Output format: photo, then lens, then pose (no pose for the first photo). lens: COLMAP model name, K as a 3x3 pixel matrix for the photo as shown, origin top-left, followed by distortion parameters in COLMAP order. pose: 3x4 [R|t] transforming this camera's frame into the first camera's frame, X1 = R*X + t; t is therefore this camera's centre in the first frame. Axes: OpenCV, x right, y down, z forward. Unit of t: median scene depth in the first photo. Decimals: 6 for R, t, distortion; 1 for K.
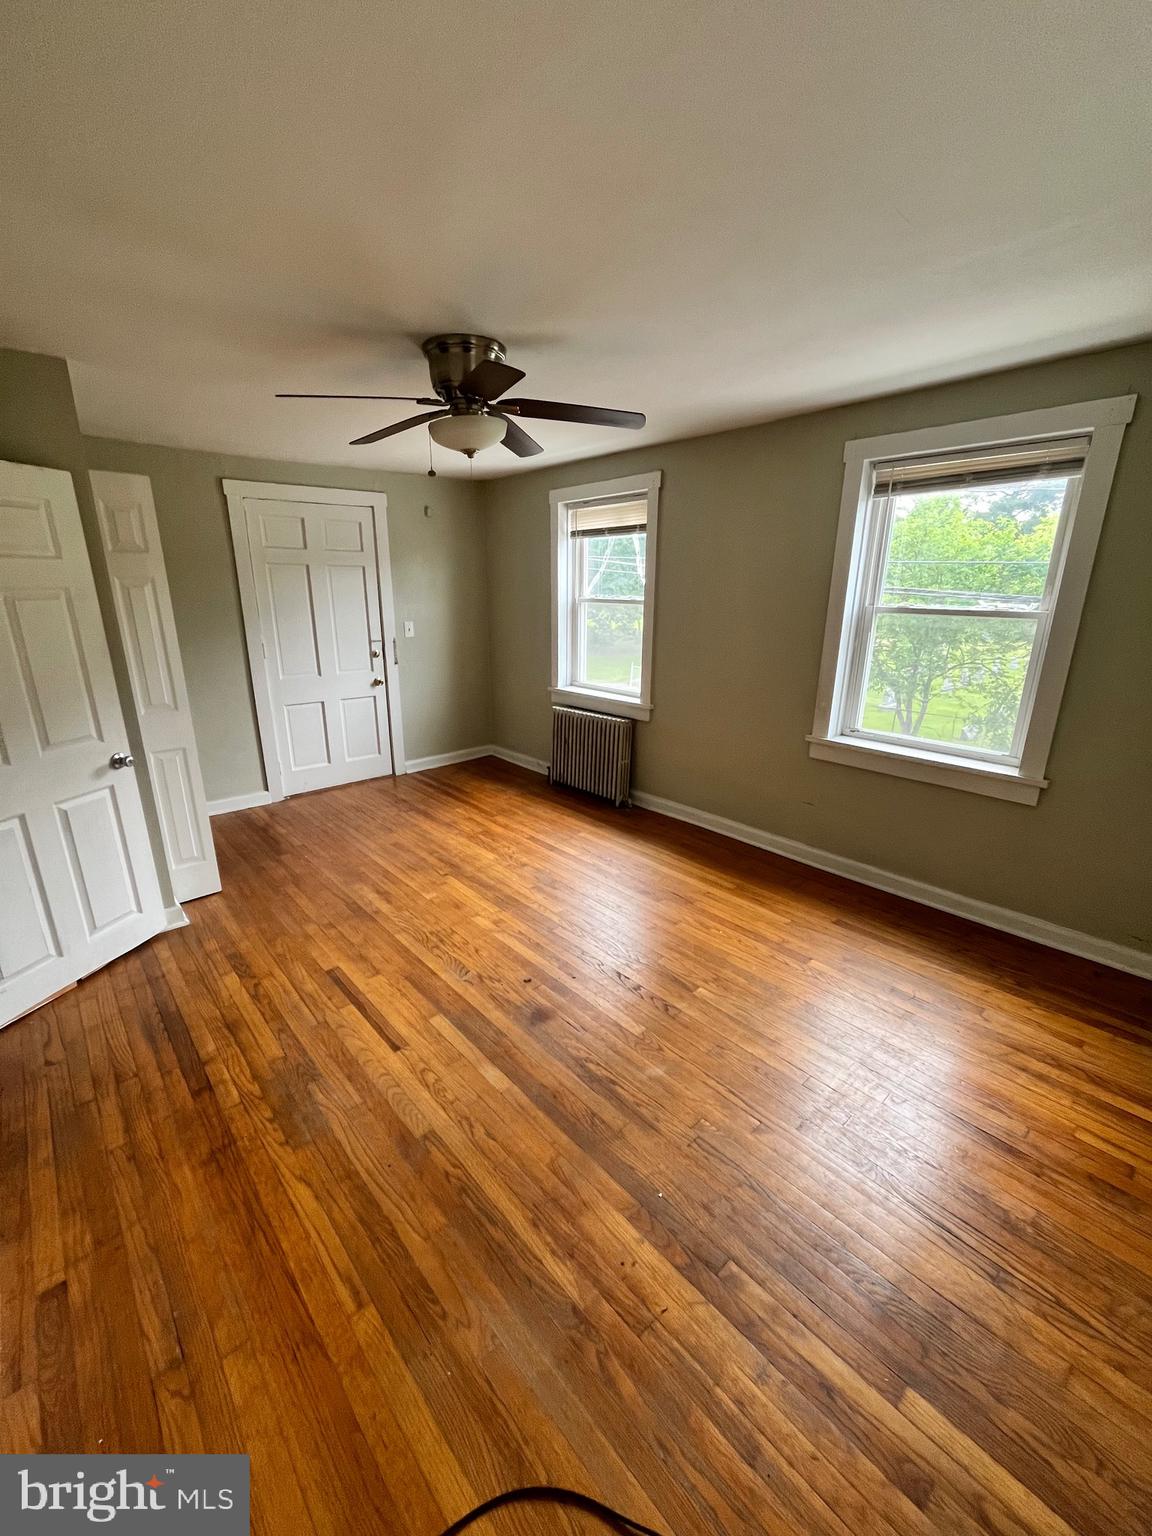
lens RADIAL K [[624.4, 0, 577.6], [0, 624.4, 771.6], [0, 0, 1]] dist [-0.002884, -0.000243]
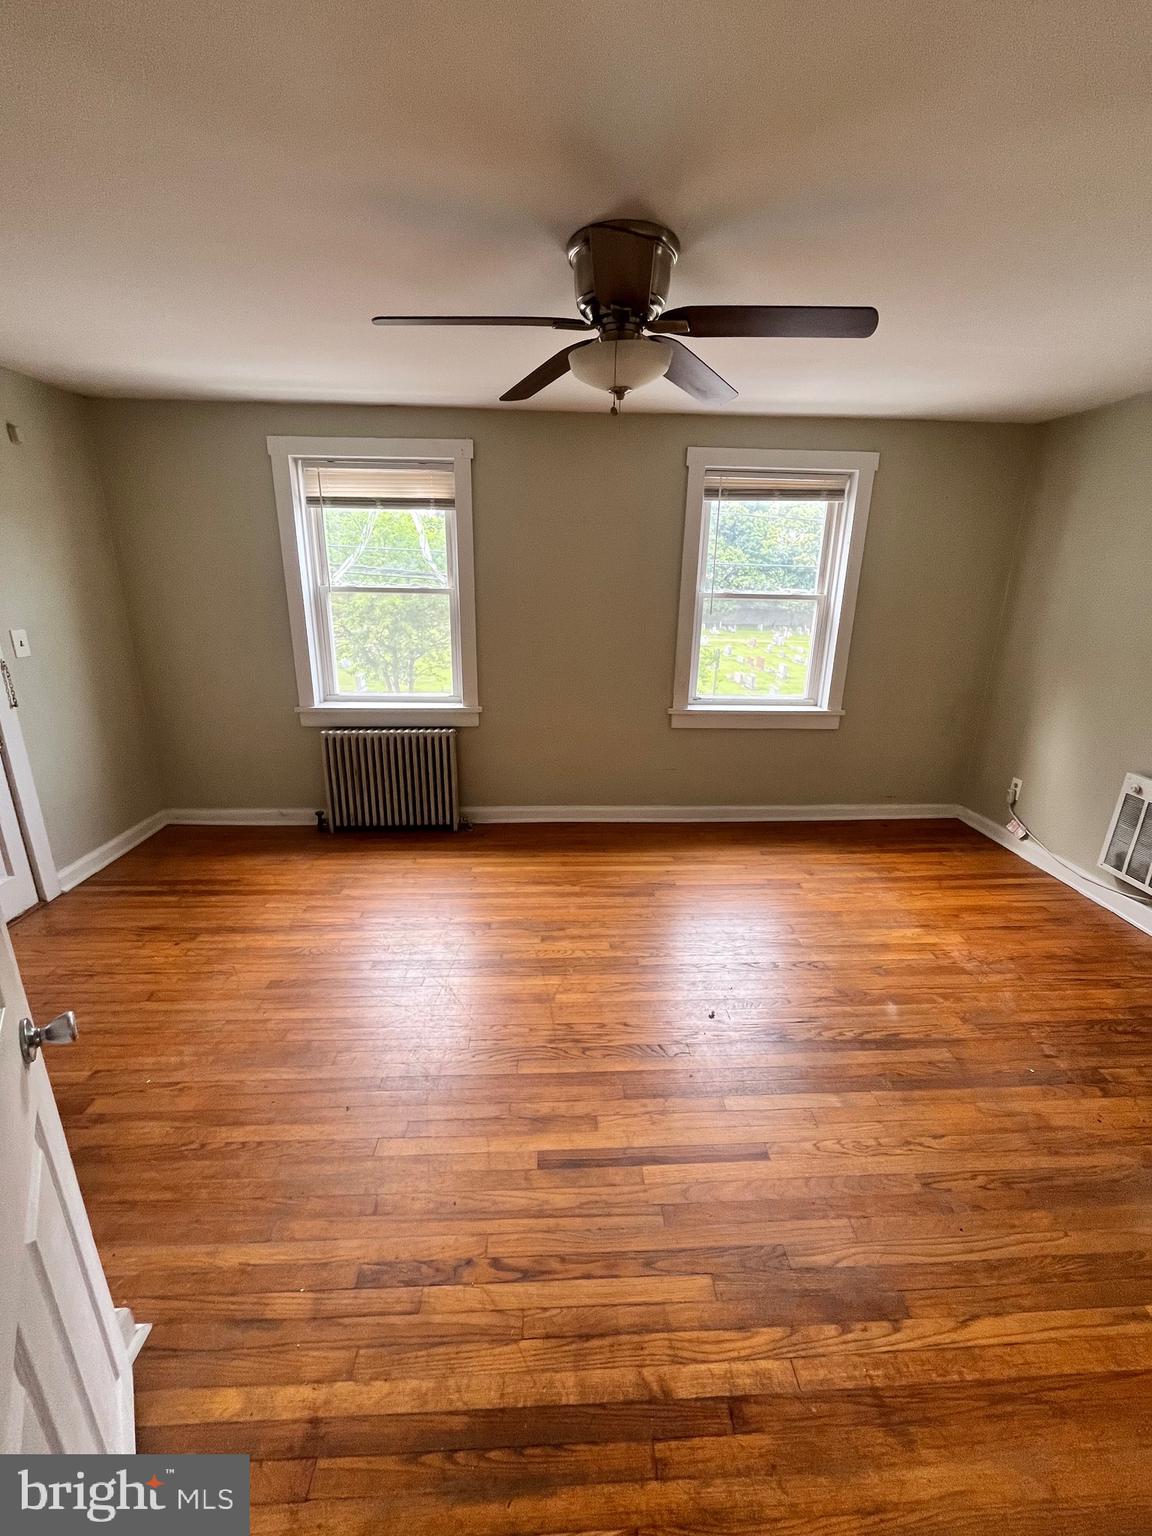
lens RADIAL K [[624.4, 0, 582.3], [0, 624.4, 773.0], [0, 0, 1]] dist [-0.002884, -0.000243]
pose [[0.627267, -0.224571, 0.745724, -0.736266], [0.210001, 0.970829, 0.115717, -0.136692], [-0.749957, 0.084017, 0.656129, 0.489799]]
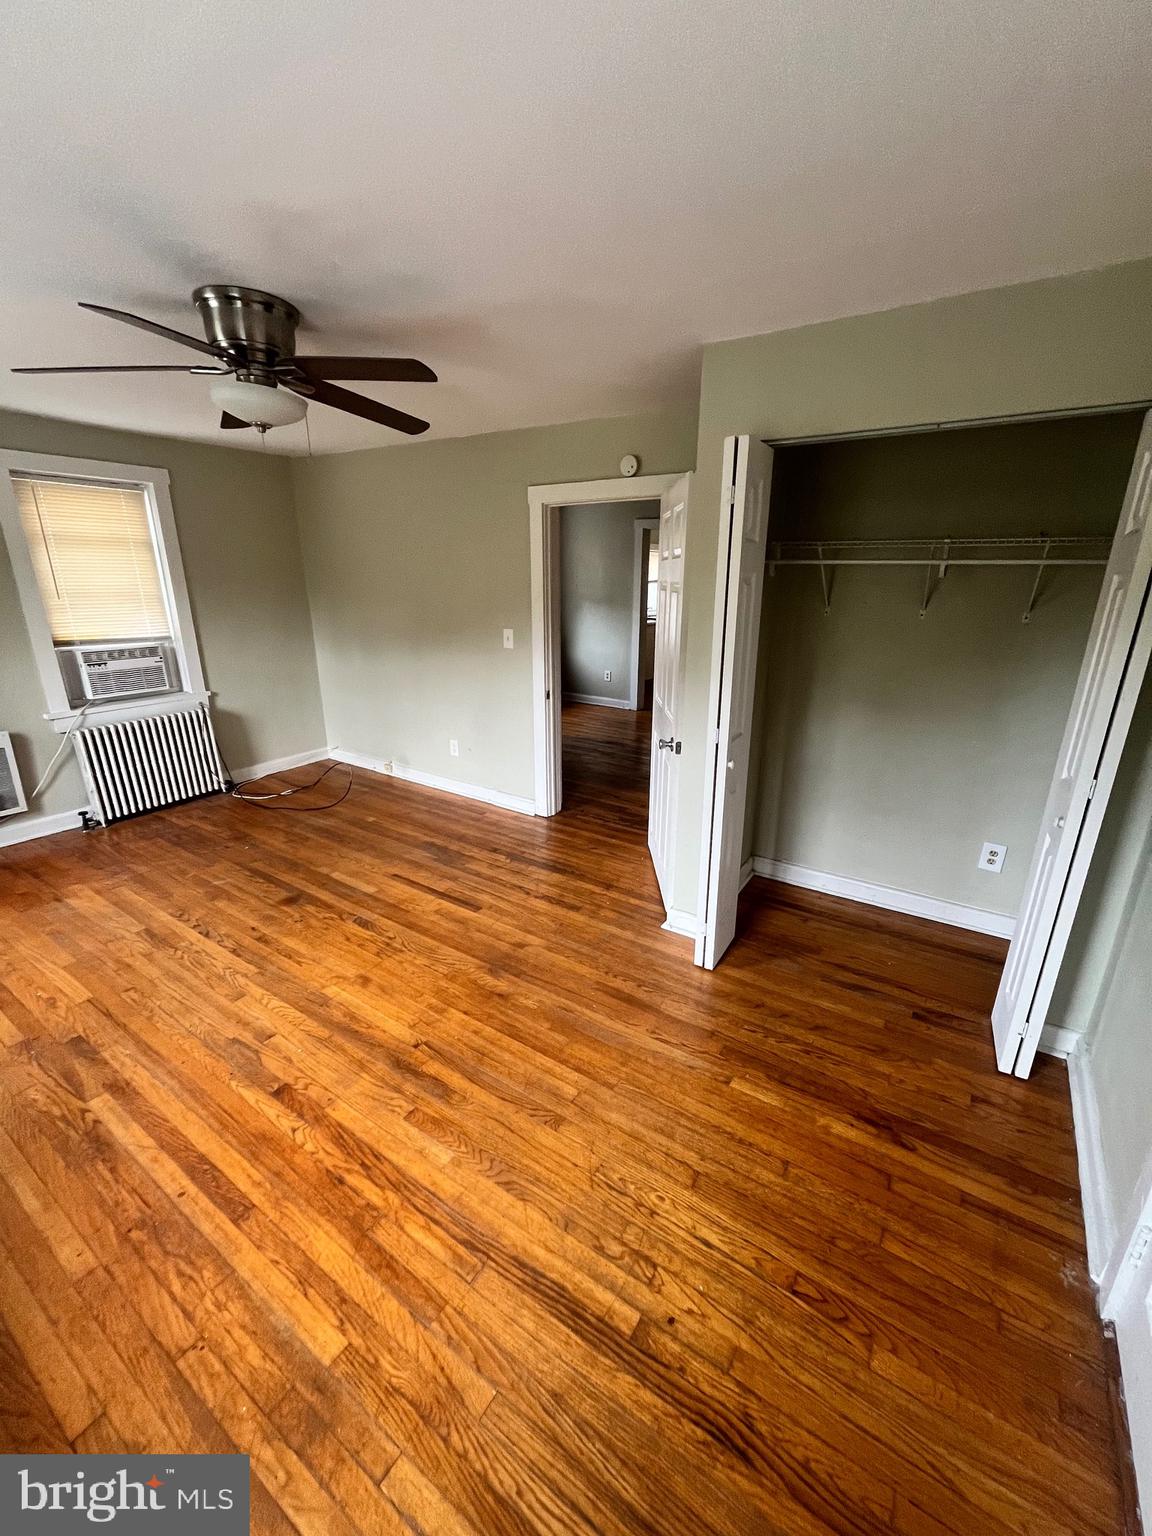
lens RADIAL K [[624.4, 0, 580.2], [0, 624.4, 781.1], [0, 0, 1]] dist [-0.002884, -0.000243]
pose [[-0.967777, 0.070461, -0.241751, -0.303113], [-0.081376, 0.821026, 0.565061, -0.533549], [0.238299, 0.566526, -0.788836, 1.765226]]
